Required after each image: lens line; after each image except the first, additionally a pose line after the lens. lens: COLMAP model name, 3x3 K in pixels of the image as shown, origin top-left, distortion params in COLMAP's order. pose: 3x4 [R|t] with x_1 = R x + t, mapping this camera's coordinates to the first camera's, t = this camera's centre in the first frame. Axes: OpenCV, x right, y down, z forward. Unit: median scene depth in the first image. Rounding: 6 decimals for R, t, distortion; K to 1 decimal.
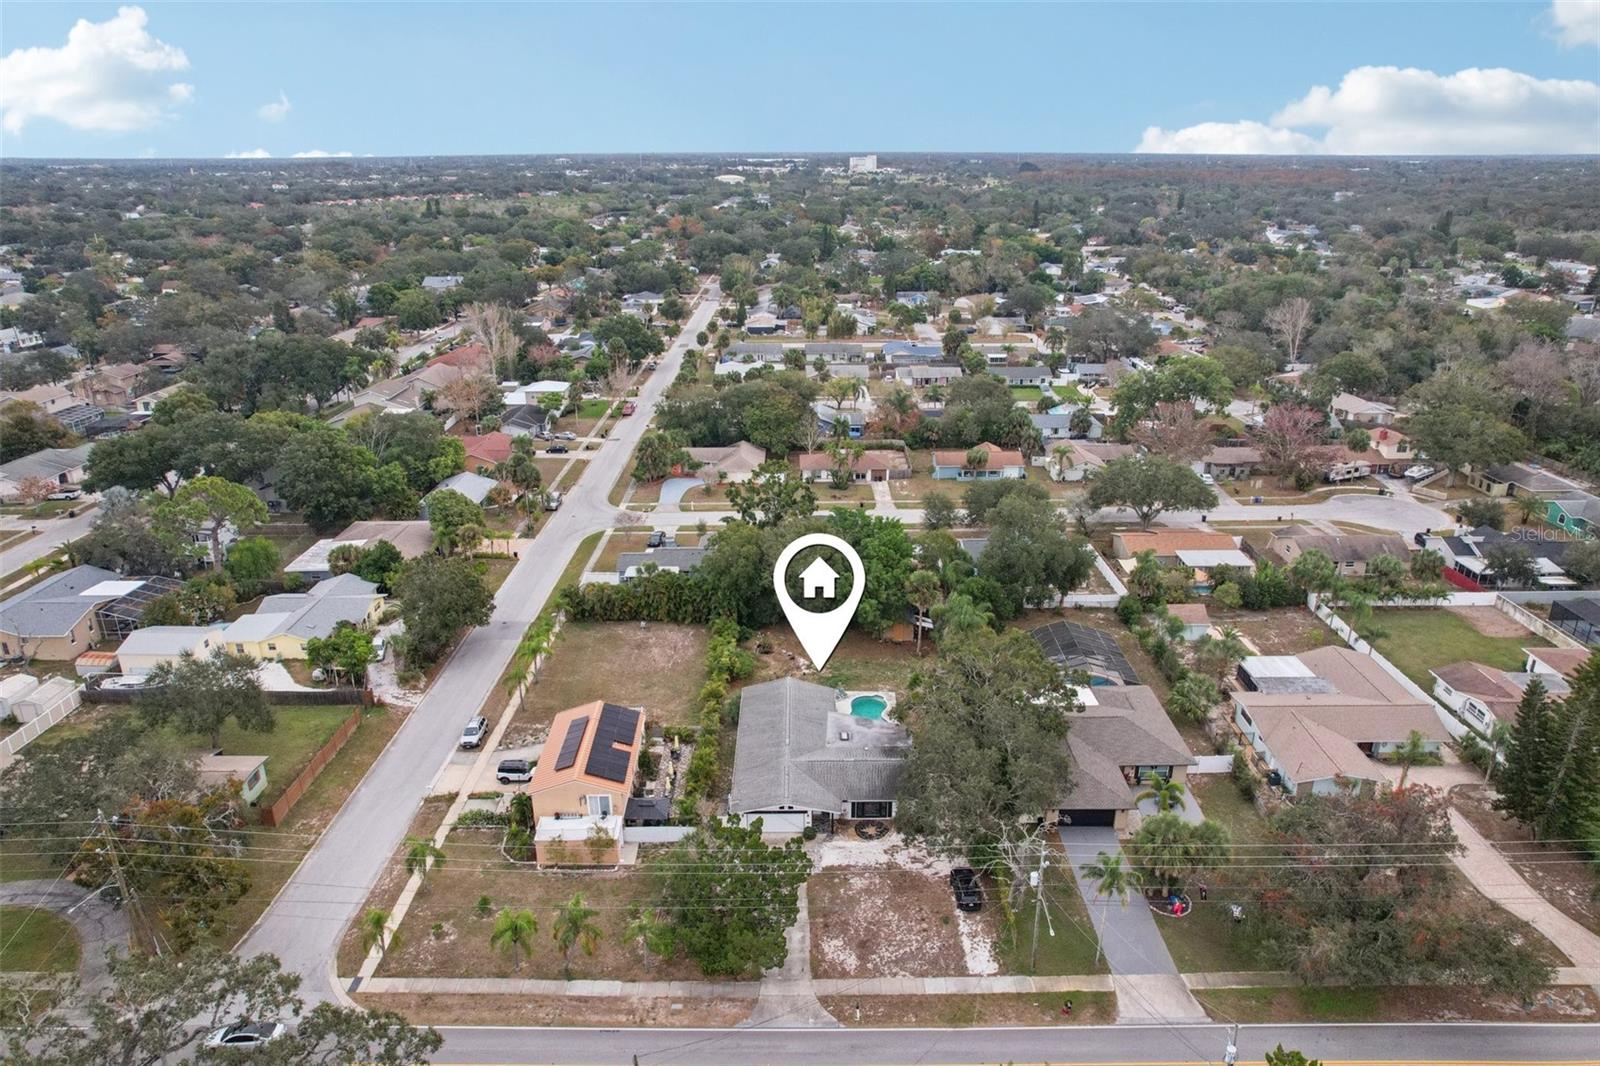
lens RADIAL K [[1040.7, 0, 800.0], [0, 1040.7, 533.0], [0, 0, 1]] dist [-0.054286, 0.051808]
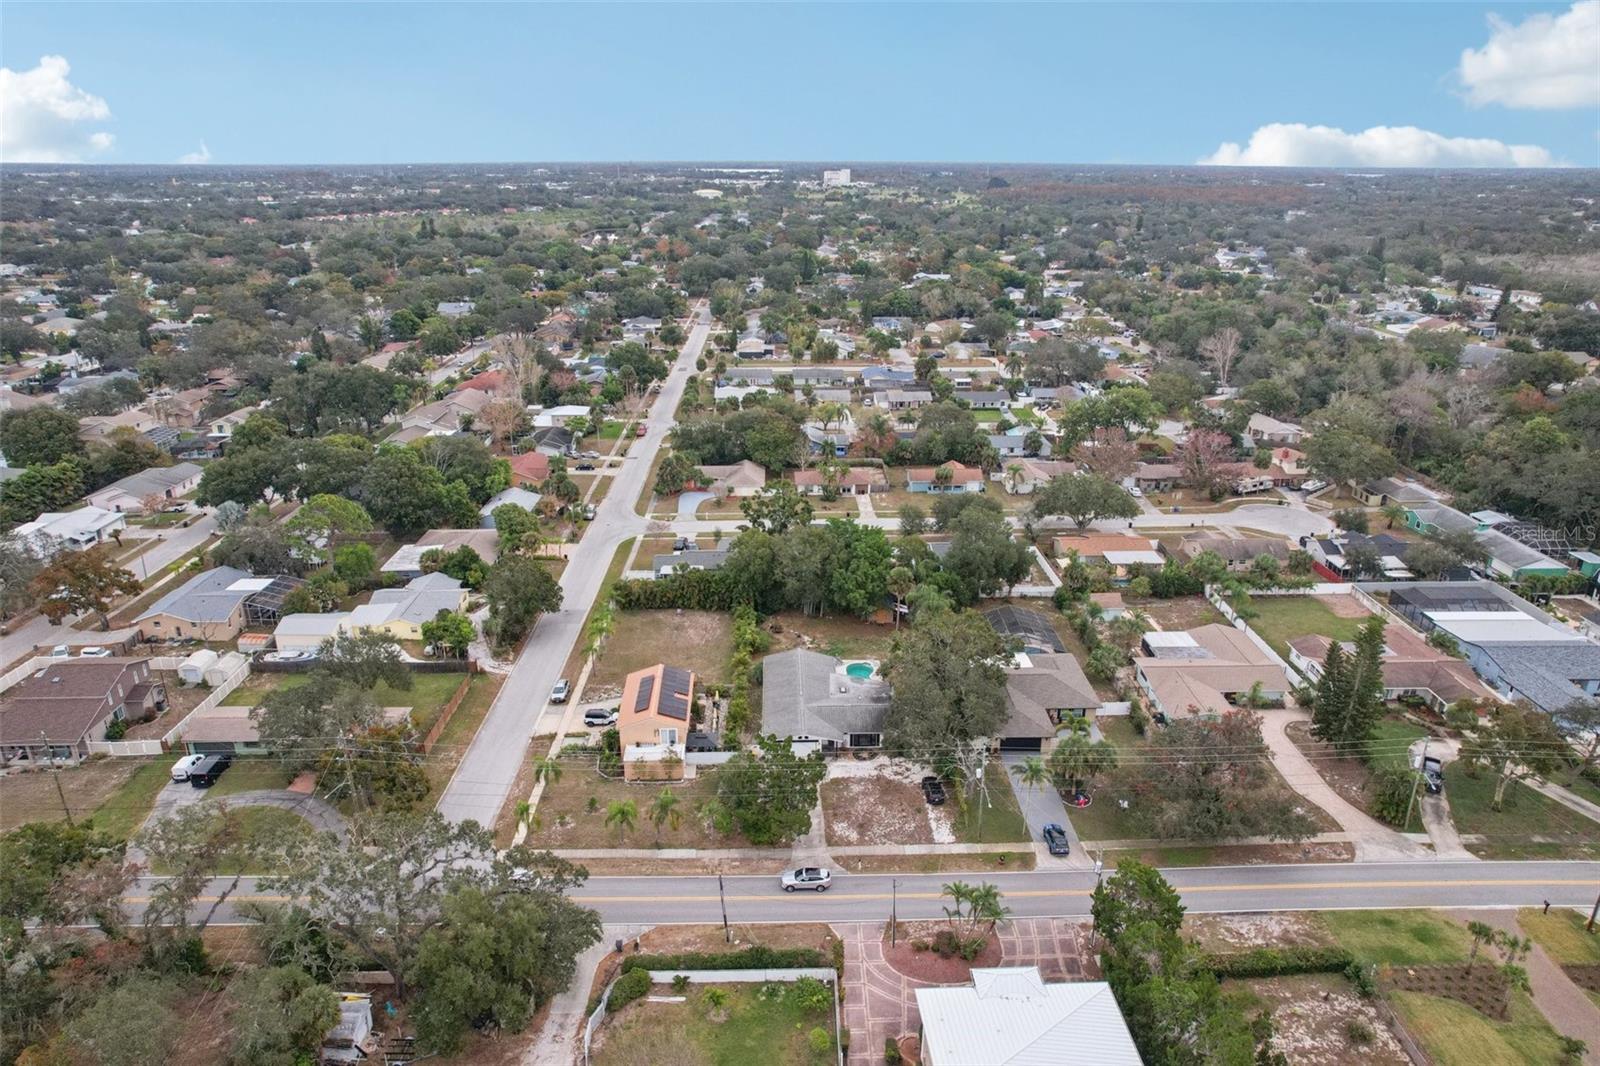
lens RADIAL K [[1030.3, 0, 800.0], [0, 1030.3, 533.0], [0, 0, 1]] dist [-0.027041, -0.000609]
pose [[0.999687, -0.003168, 0.024830, -0.029598], [0.003273, 0.999986, -0.004180, -0.001065], [-0.024817, 0.004260, 0.999683, -0.215526]]
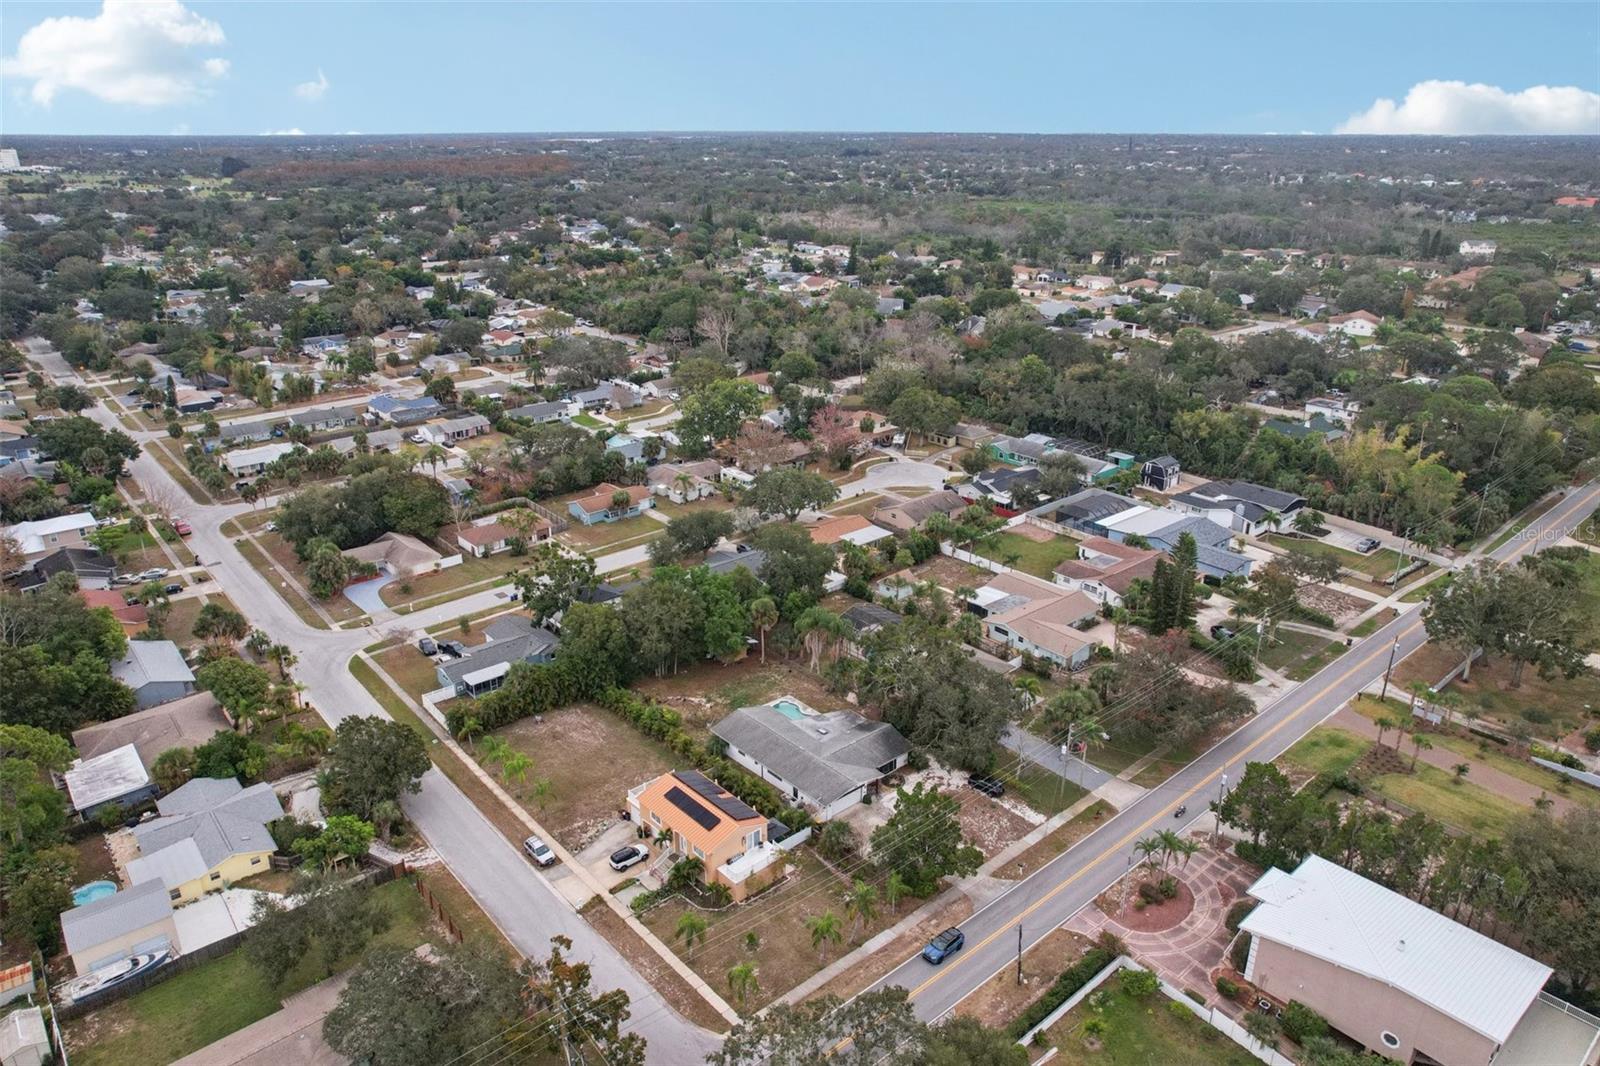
lens RADIAL K [[1066.1, 0, 800.0], [0, 1066.1, 533.0], [0, 0, 1]] dist [-0.028059, -0.002923]
pose [[0.758930, -0.233967, 0.607689, -0.490443], [0.227382, 0.969696, 0.089372, -0.117350], [-0.610183, 0.070350, 0.789131, -0.050204]]
